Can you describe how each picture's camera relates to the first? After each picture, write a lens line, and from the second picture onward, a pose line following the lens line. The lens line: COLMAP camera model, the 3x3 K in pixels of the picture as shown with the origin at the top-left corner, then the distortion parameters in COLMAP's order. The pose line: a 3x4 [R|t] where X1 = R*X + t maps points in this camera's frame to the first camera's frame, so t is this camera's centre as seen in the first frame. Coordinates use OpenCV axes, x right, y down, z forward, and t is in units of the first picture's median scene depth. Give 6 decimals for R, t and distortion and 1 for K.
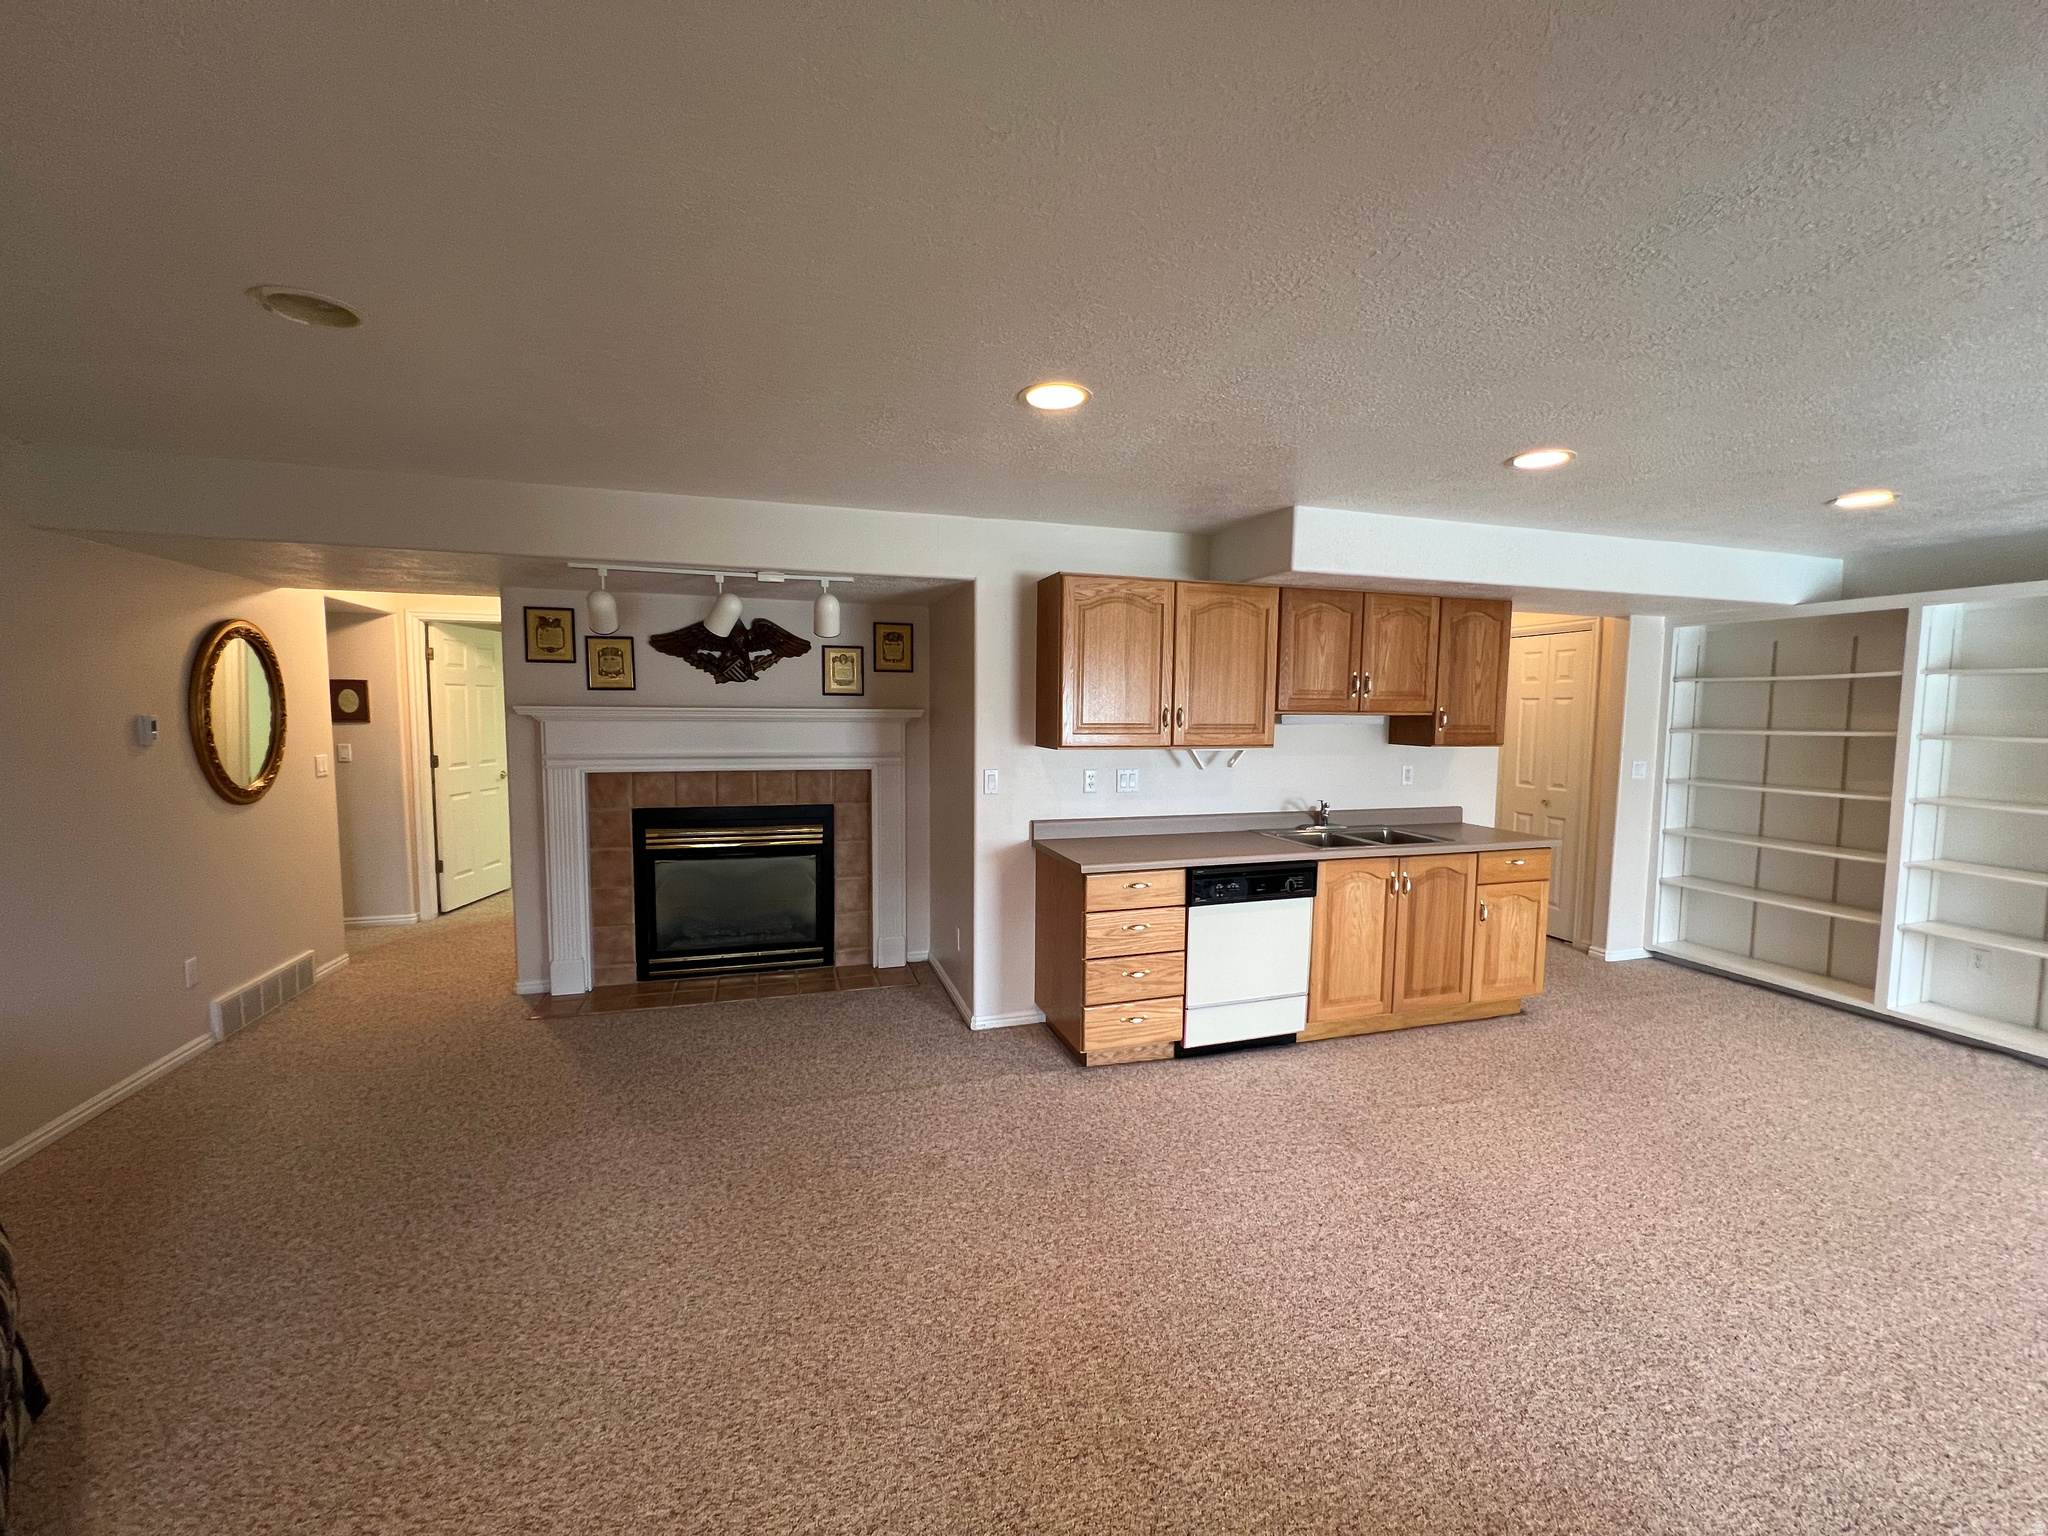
lens RADIAL K [[820.8, 0, 1031.7], [0, 820.8, 773.8], [0, 0, 1]] dist [-0.003611, 0.000651]
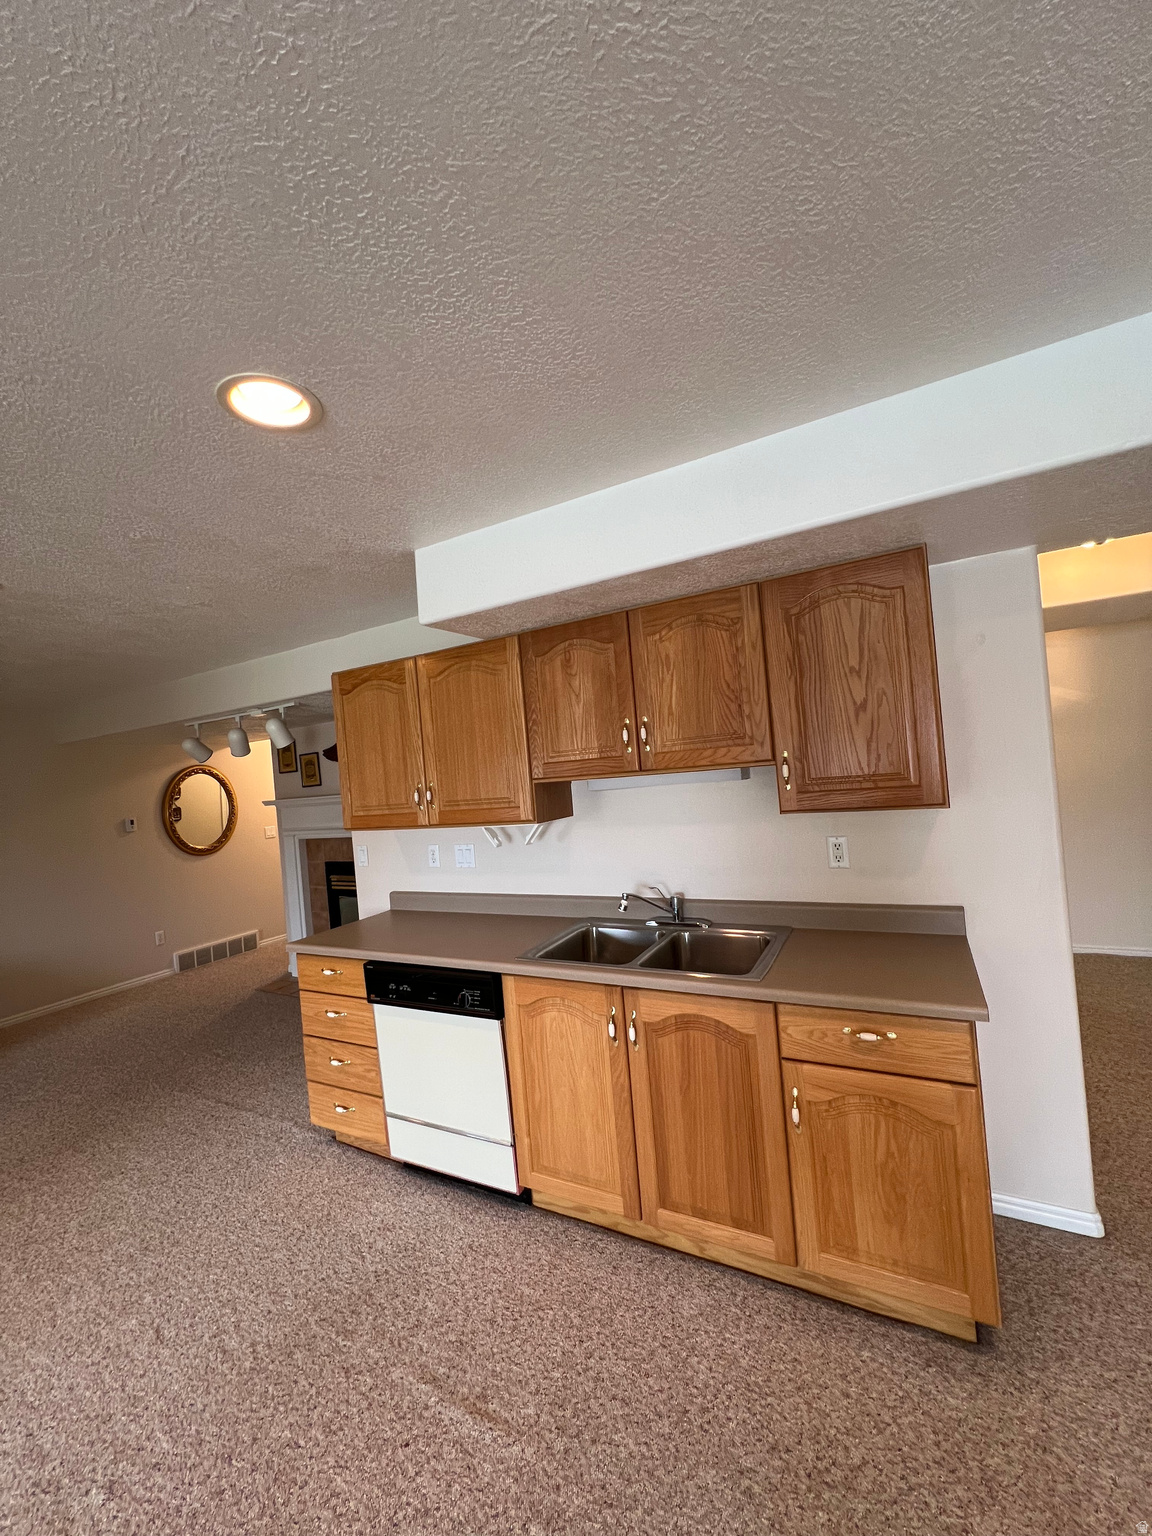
lens RADIAL K [[615.6, 0, 583.5], [0, 615.6, 773.6], [0, 0, 1]] dist [-0.003611, 0.000651]
pose [[0.693299, -0.064166, -0.717788, 0.811722], [0.033324, 0.997817, -0.057011, -0.047590], [0.719879, 0.015606, 0.693924, 0.628758]]
